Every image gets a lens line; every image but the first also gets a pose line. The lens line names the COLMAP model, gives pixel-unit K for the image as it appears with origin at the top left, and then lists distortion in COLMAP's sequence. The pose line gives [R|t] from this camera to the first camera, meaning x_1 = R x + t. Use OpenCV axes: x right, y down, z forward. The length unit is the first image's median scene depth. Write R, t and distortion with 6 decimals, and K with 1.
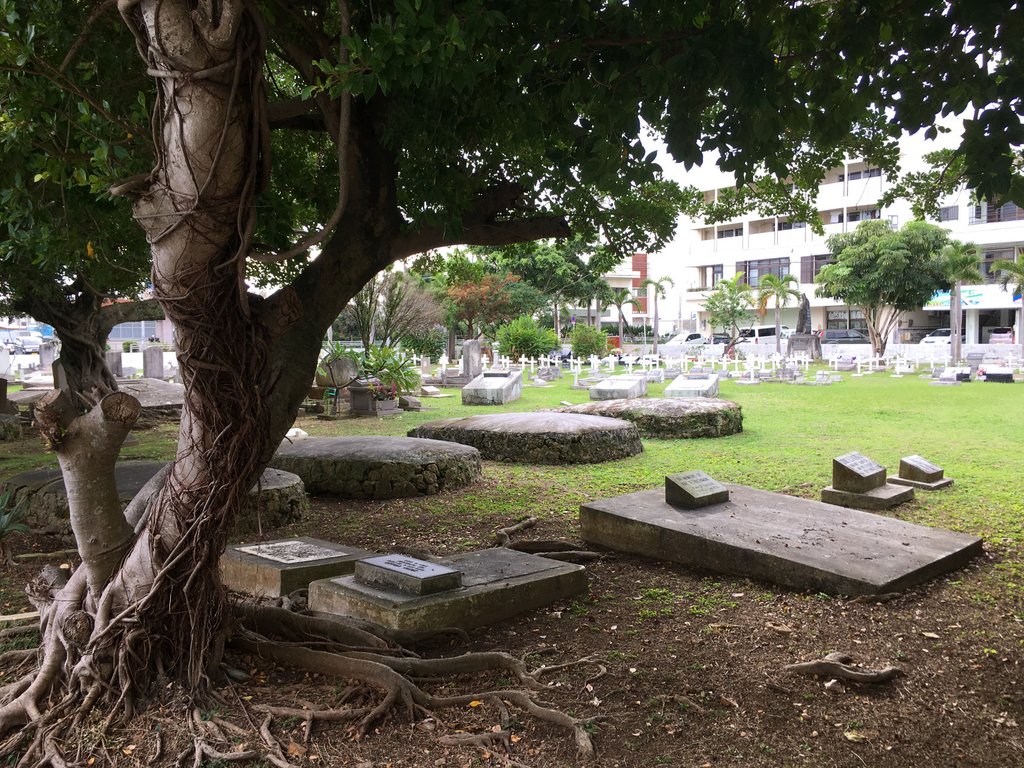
lens RADIAL K [[879.1, 0, 512.9], [0, 879.1, 384.1], [0, 0, 1]] dist [0.062676, -0.006425]
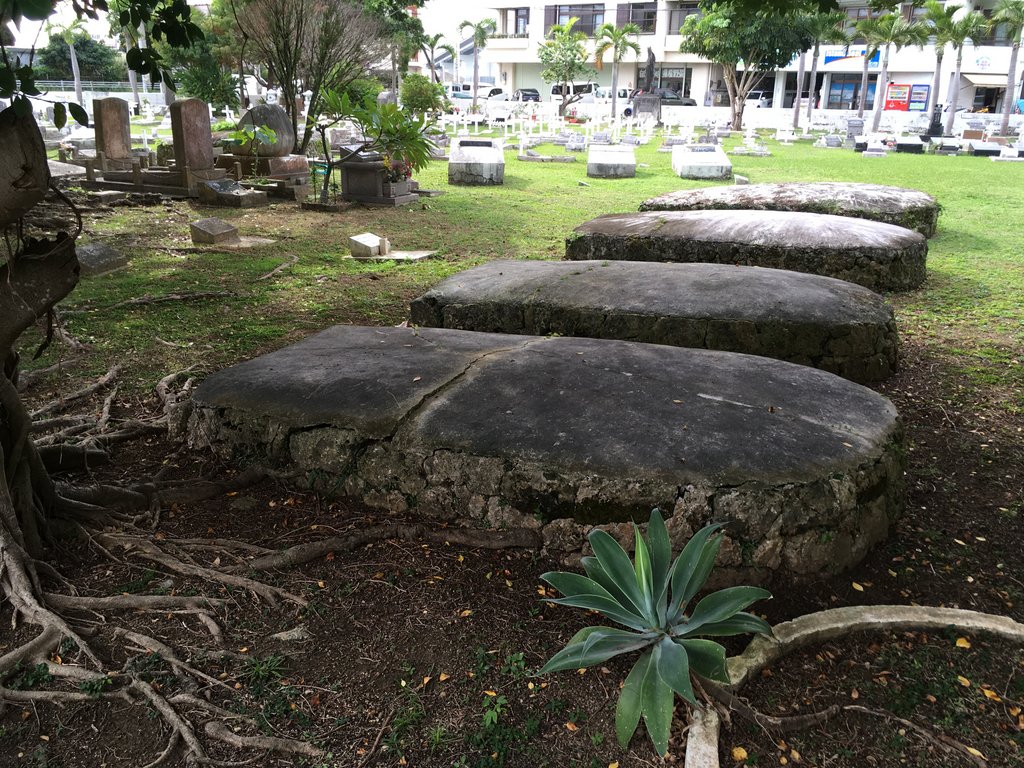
lens RADIAL K [[879.1, 0, 511.5], [0, 879.1, 384.3], [0, 0, 1]] dist [0.062676, -0.006425]
pose [[0.952012, -0.066863, 0.298669, -0.130332], [-0.015300, 0.964228, 0.264633, -0.006751], [-0.305679, -0.256503, 0.916933, 0.120031]]
